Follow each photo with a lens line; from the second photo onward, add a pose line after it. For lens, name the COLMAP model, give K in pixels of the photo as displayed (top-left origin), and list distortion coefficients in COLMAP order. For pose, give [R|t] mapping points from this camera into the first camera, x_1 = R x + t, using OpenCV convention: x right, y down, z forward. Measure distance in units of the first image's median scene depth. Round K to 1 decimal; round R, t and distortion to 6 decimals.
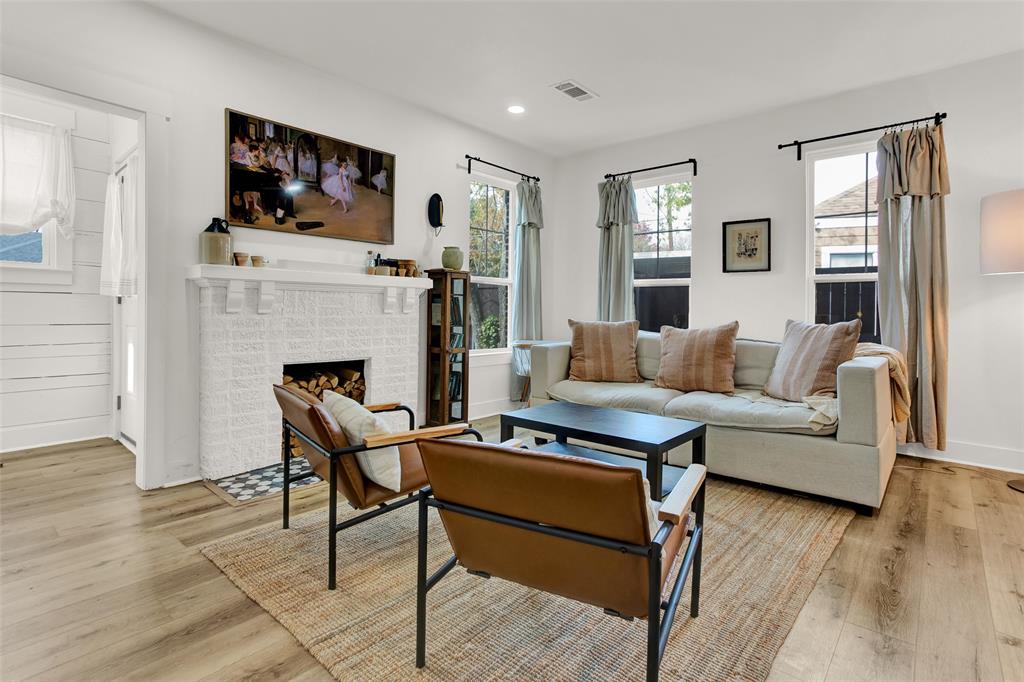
lens RADIAL K [[521.0, 0, 509.5], [0, 521.0, 306.2], [0, 0, 1]] dist [-0.032906, 0.034696]
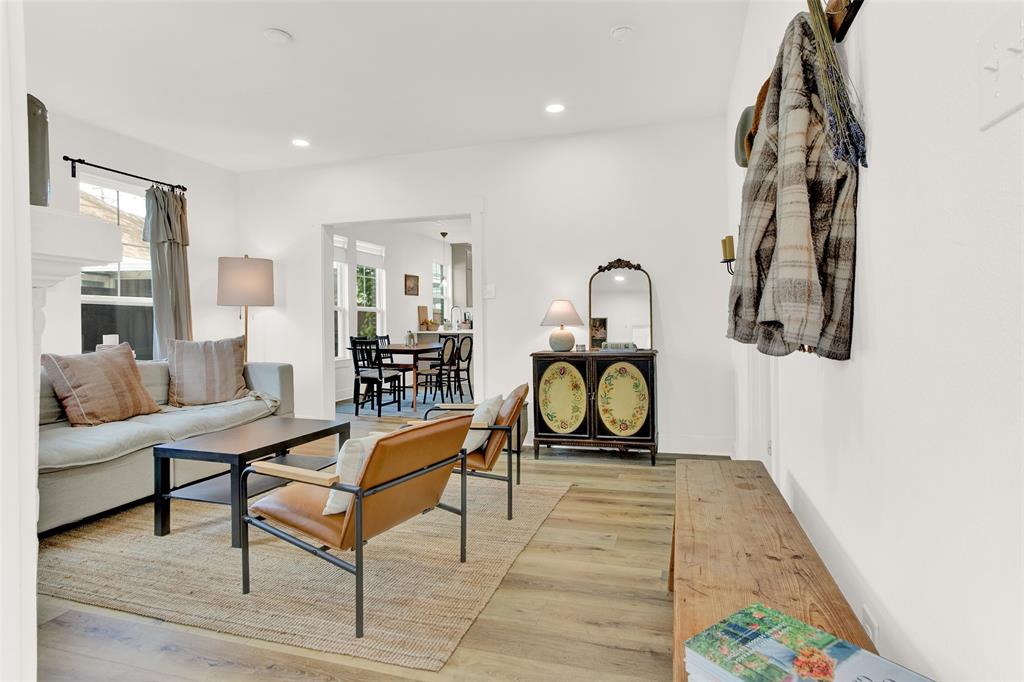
lens RADIAL K [[529.9, 0, 516.0], [0, 529.9, 323.1], [0, 0, 1]] dist [-0.067666, 0.045886]
pose [[-0.401385, -0.006556, 0.915886, -0.742663], [-0.000705, 0.999976, 0.006849, -0.015857], [-0.915909, 0.002103, -0.401381, 0.692346]]
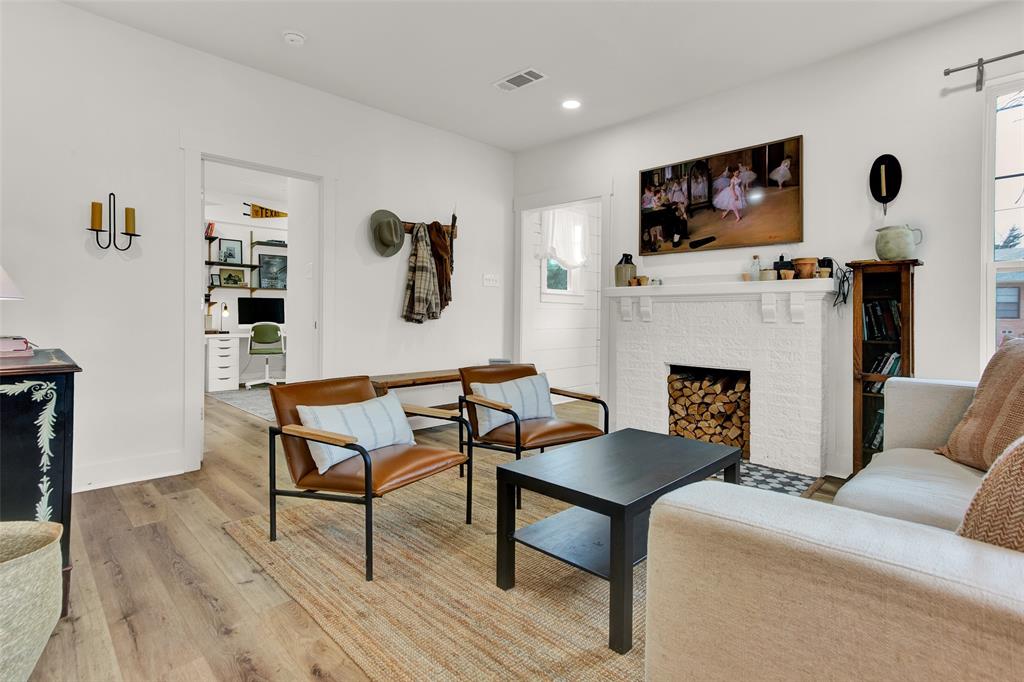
lens RADIAL K [[503.5, 0, 514.8], [0, 503.5, 312.7], [0, 0, 1]] dist [-0.043502, 0.032535]
pose [[-0.068950, -0.020277, -0.997414, 0.666313], [-0.001818, 0.999794, -0.020199, 0.015608], [0.997618, 0.000421, -0.068972, 0.643720]]
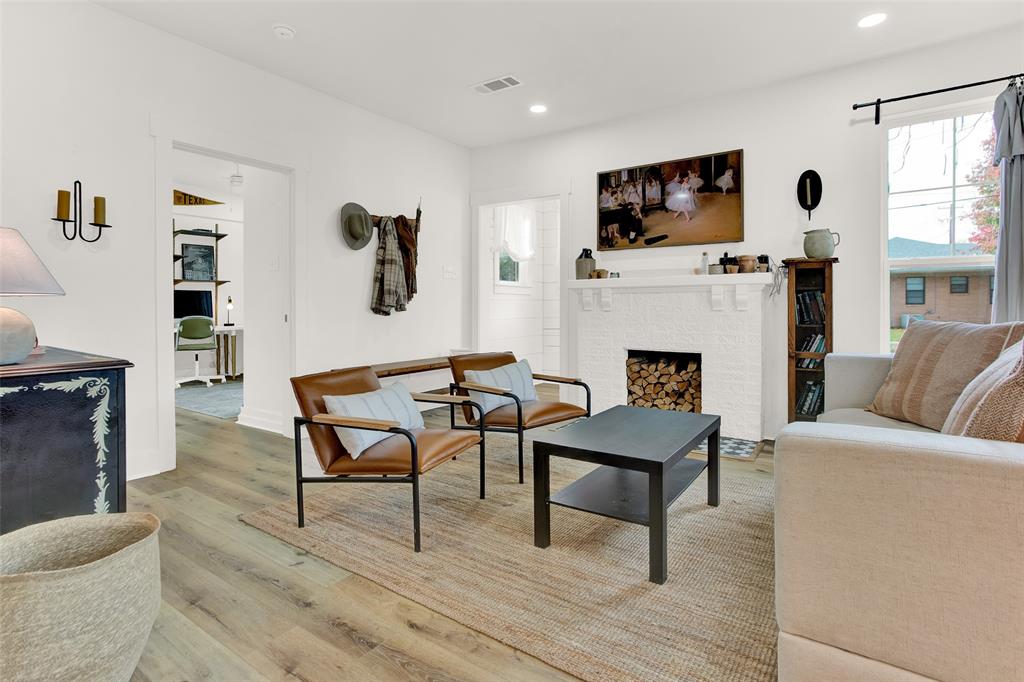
lens RADIAL K [[503.9, 0, 511.9], [0, 503.9, 307.9], [0, 0, 1]] dist [-0.055023, 0.031697]
pose [[0.100097, -0.011803, -0.994908, 0.725857], [0.010163, 0.999890, -0.010840, 0.015456], [0.994926, -0.009027, 0.100206, 0.513258]]
